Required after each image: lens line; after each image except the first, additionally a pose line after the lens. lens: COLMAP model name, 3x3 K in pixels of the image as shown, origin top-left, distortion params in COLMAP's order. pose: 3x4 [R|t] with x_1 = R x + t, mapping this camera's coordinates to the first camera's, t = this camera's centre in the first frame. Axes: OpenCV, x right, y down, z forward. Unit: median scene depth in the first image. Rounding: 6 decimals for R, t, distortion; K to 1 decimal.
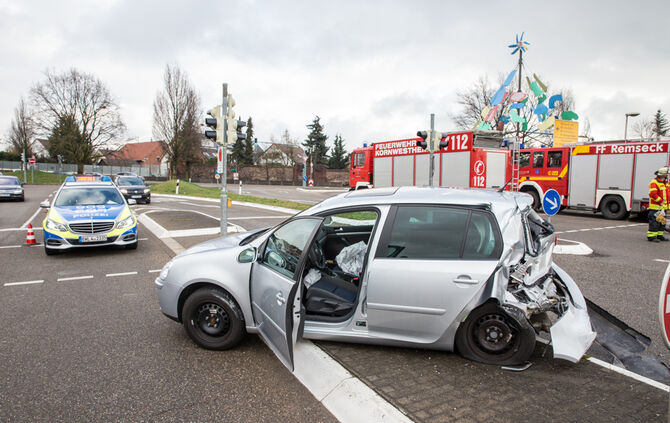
lens RADIAL K [[456.1, 0, 335.8], [0, 456.1, 219.4], [0, 0, 1]] dist [-0.122673, 0.109047]
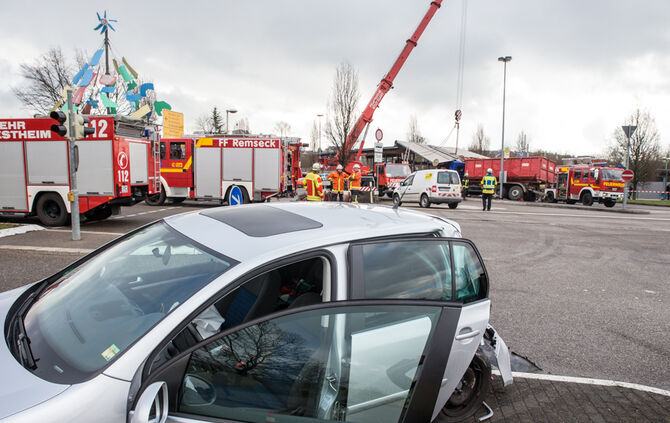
lens RADIAL K [[456.1, 0, 335.8], [0, 456.1, 219.4], [0, 0, 1]] dist [-0.122673, 0.109047]
pose [[0.616727, -0.080732, 0.783026, -0.086009], [0.059183, 0.996667, 0.056145, -0.022631], [-0.784949, 0.011716, 0.619449, 0.138414]]
